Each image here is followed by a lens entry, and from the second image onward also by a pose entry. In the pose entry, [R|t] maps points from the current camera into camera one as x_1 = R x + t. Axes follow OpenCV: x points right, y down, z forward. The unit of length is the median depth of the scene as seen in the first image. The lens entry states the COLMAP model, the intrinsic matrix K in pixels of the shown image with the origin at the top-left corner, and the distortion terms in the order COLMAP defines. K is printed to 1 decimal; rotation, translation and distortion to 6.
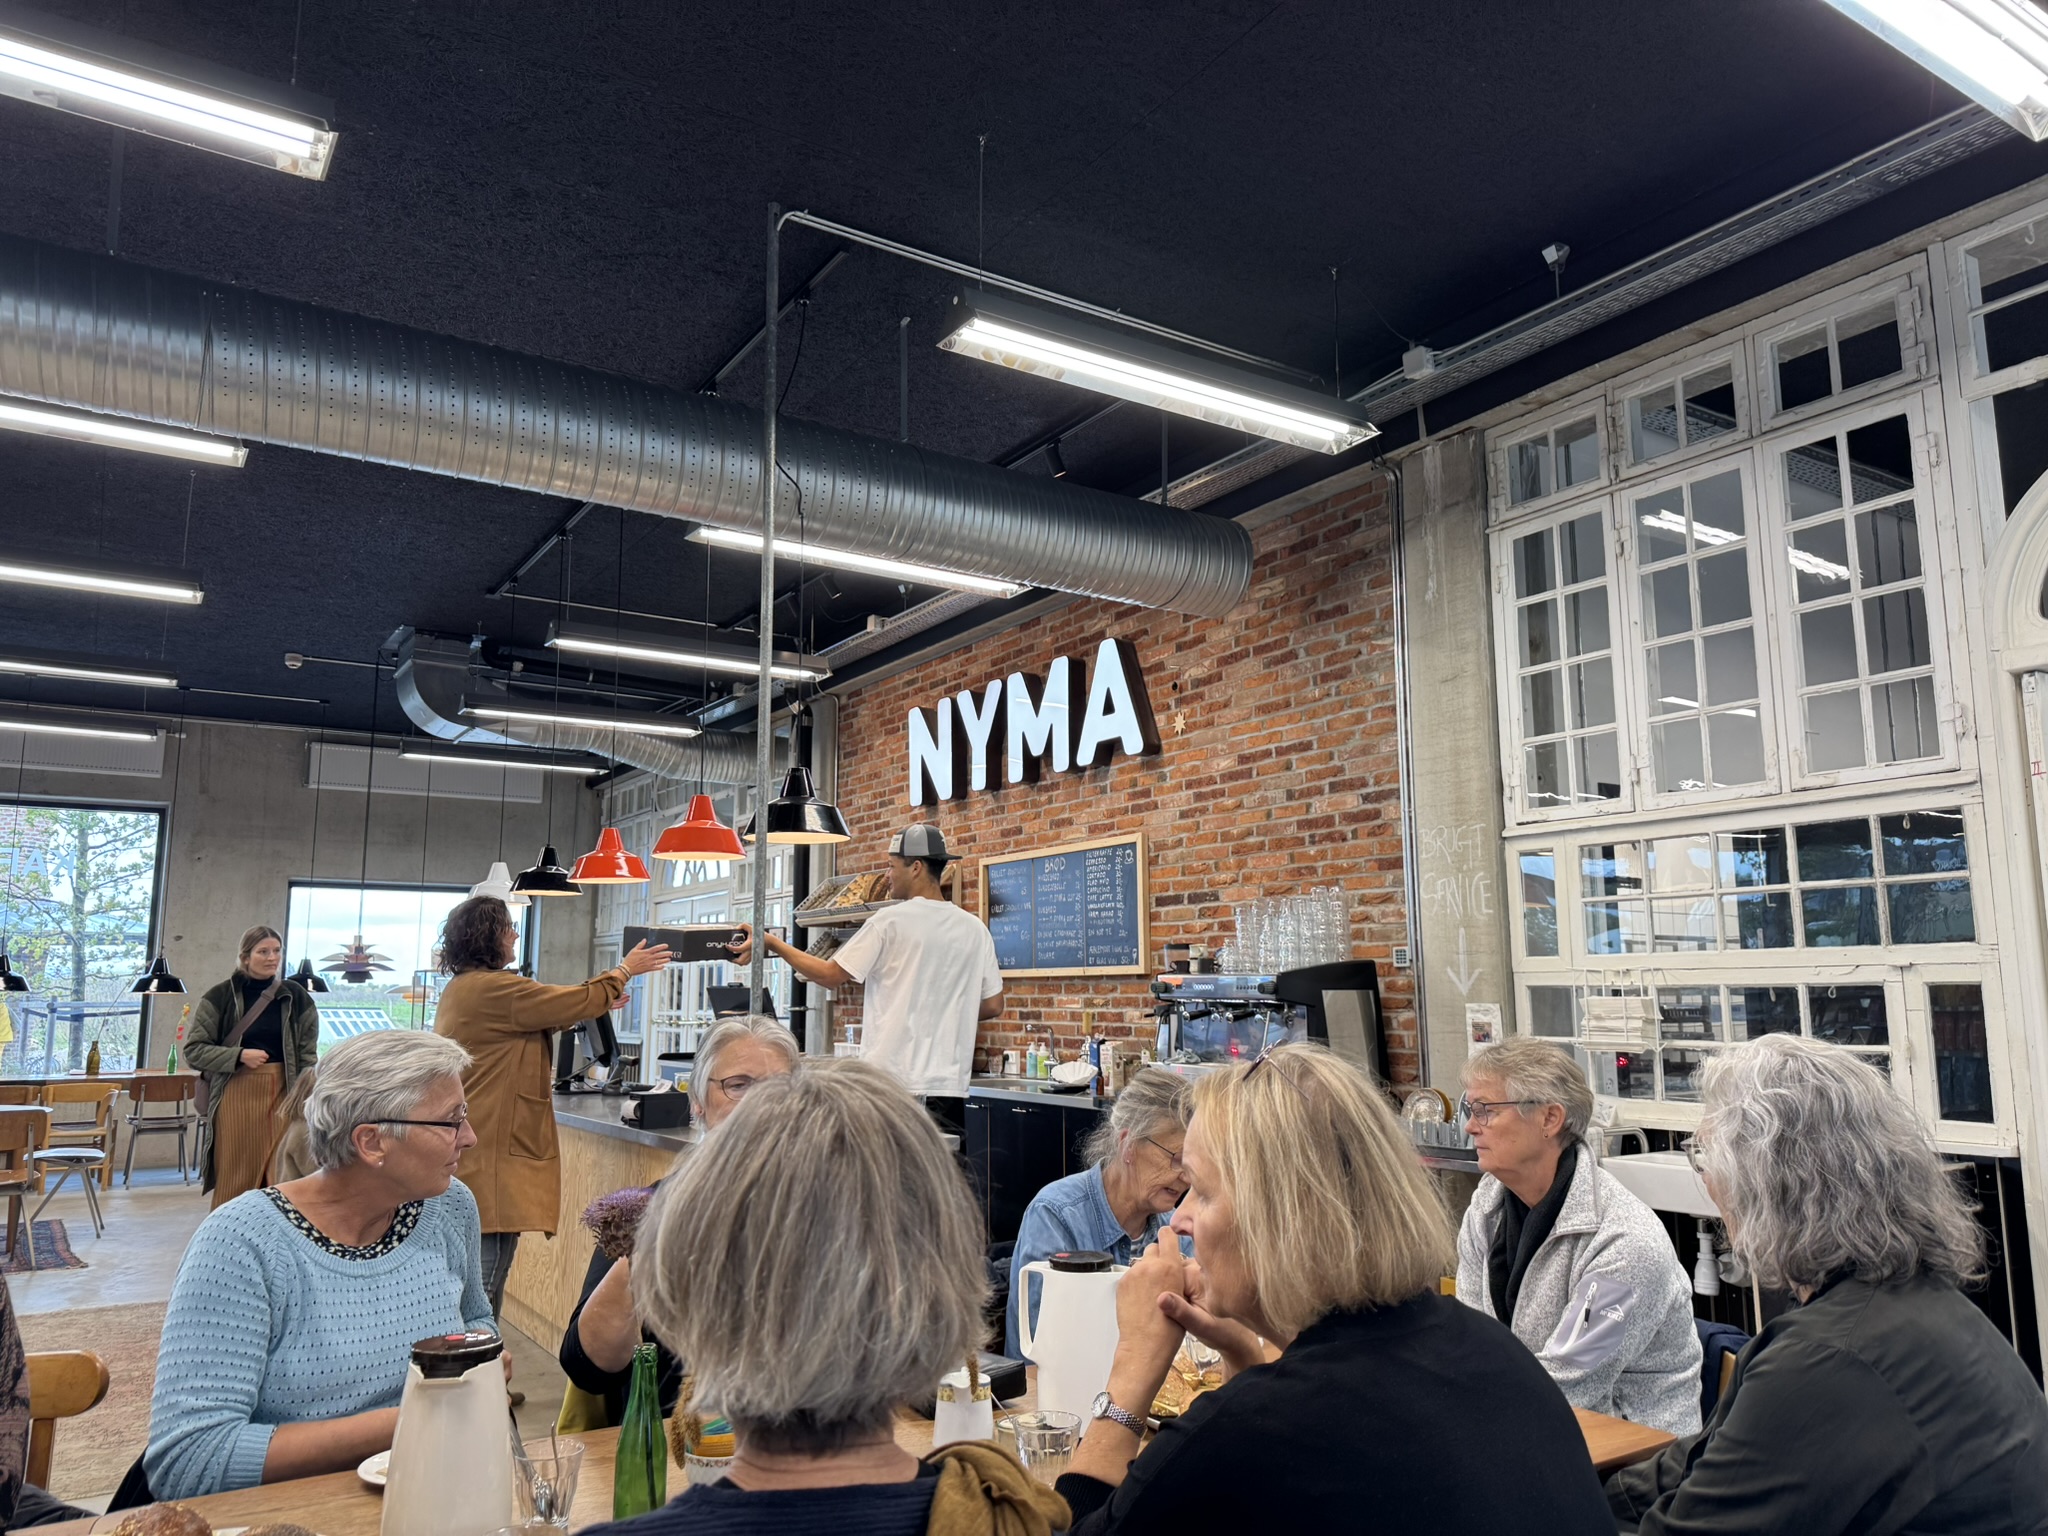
lens RADIAL K [[1417.9, 0, 1027.8], [0, 1417.9, 804.9], [0, 0, 1]] dist [0.046902, -0.028931]
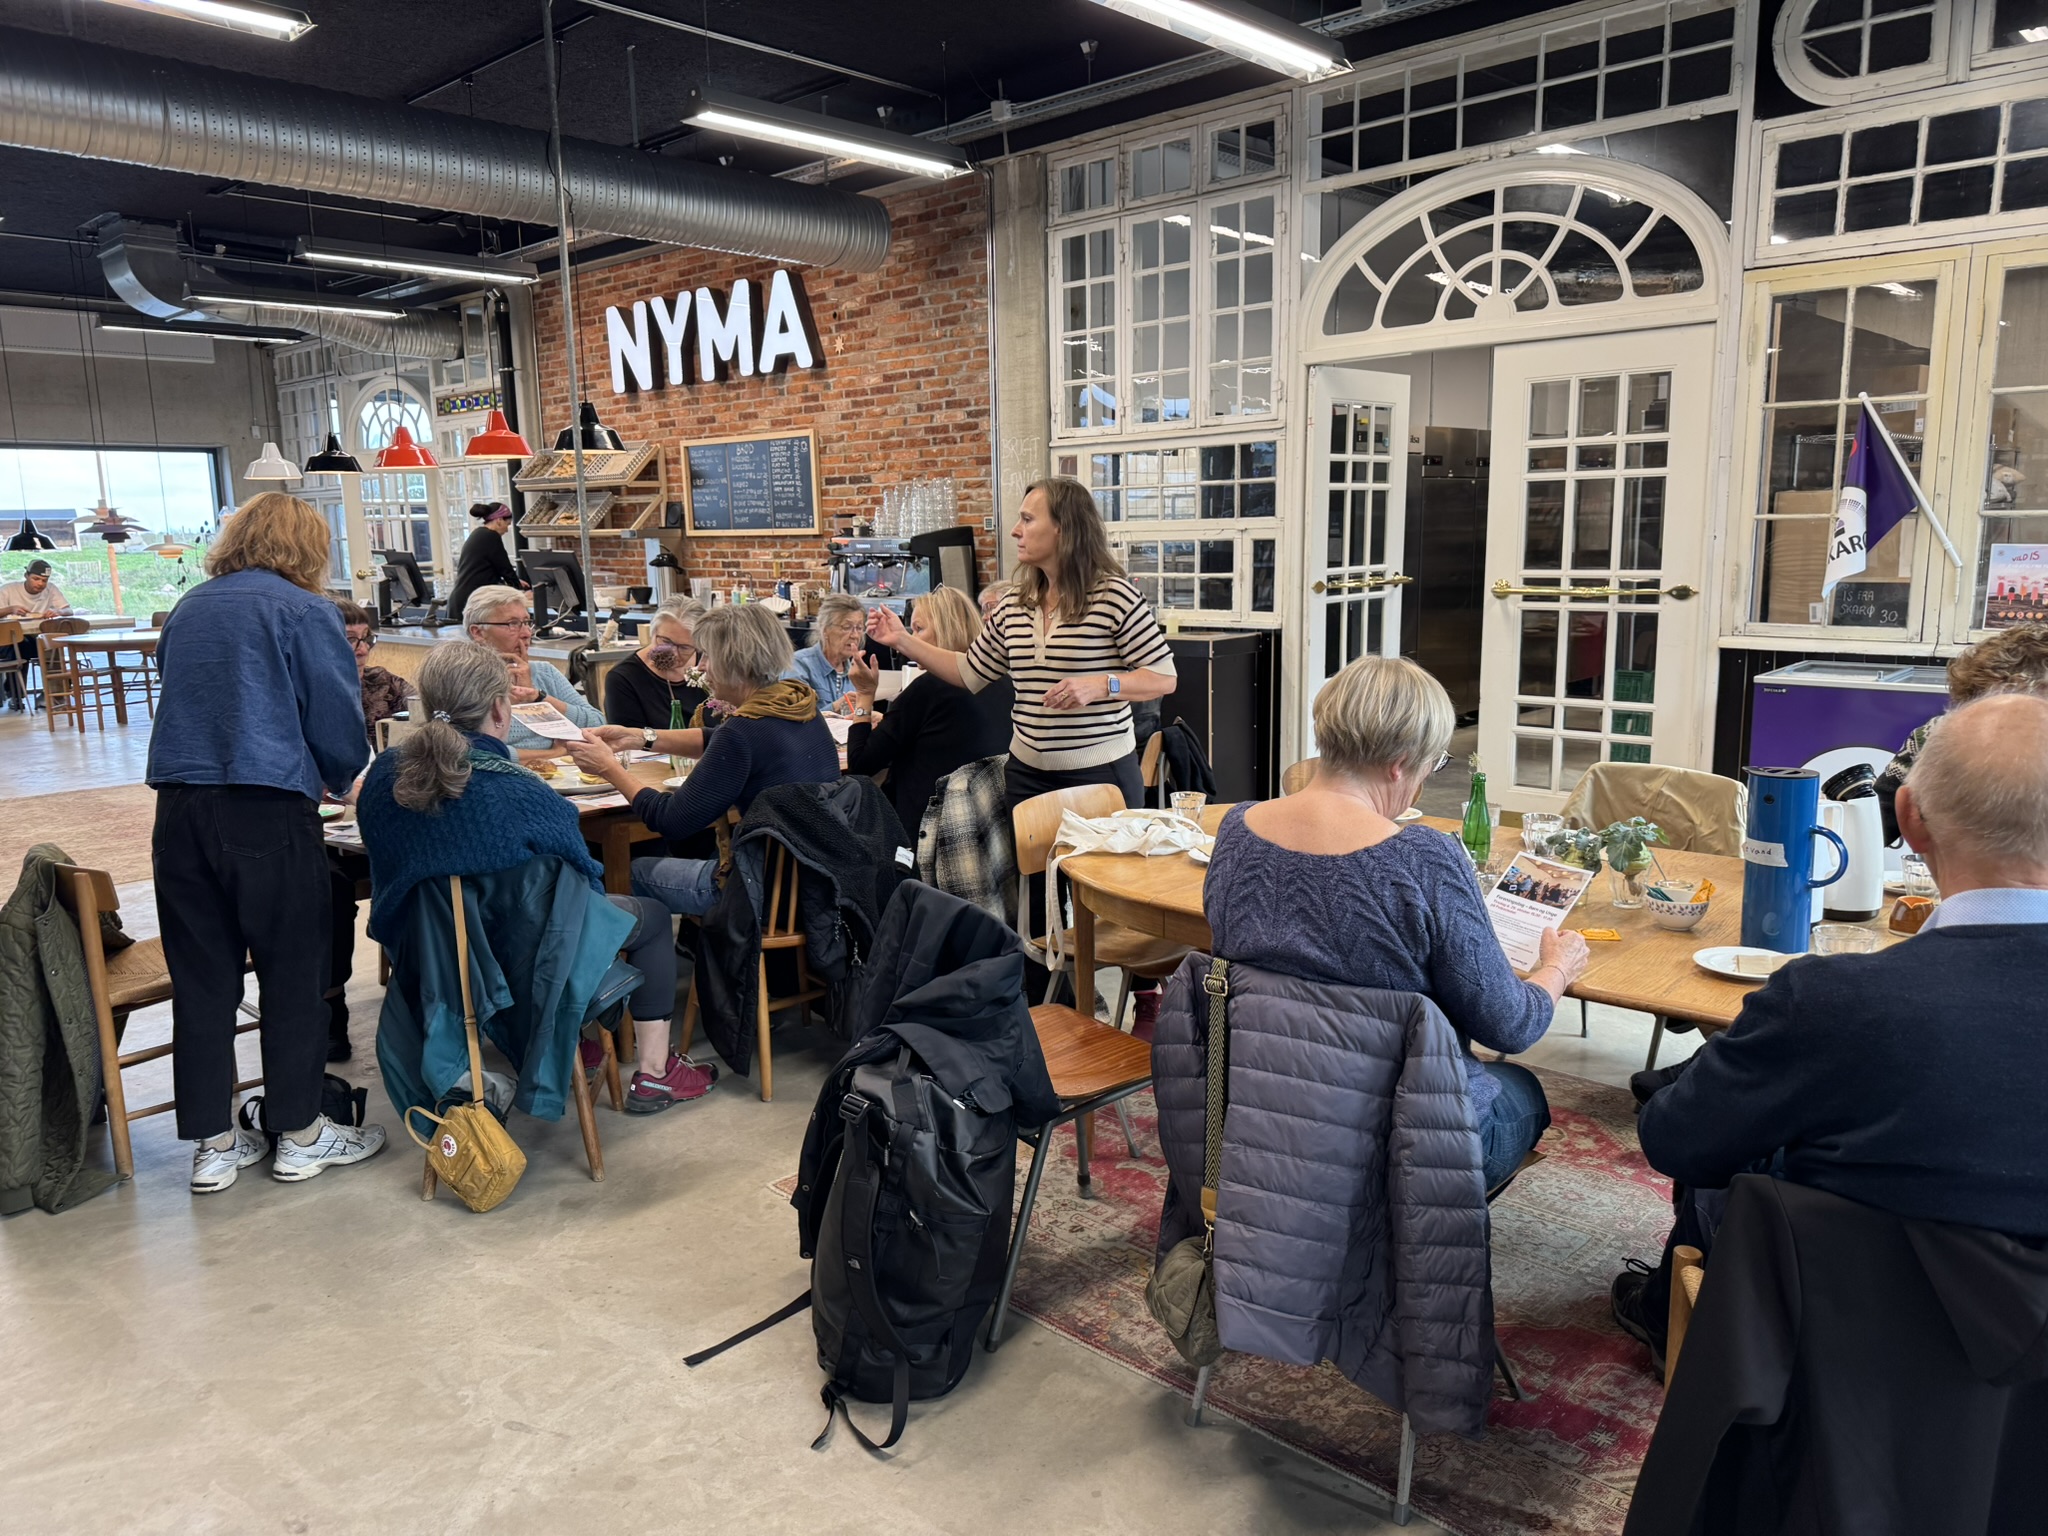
lens RADIAL K [[1417.9, 0, 1042.0], [0, 1417.9, 777.4], [0, 0, 1]] dist [0.046902, -0.028931]
pose [[0.968419, -0.056538, 0.242832, -0.061200], [-0.018179, 0.955345, 0.294931, -0.072019], [-0.248663, -0.290032, 0.924147, -0.437618]]
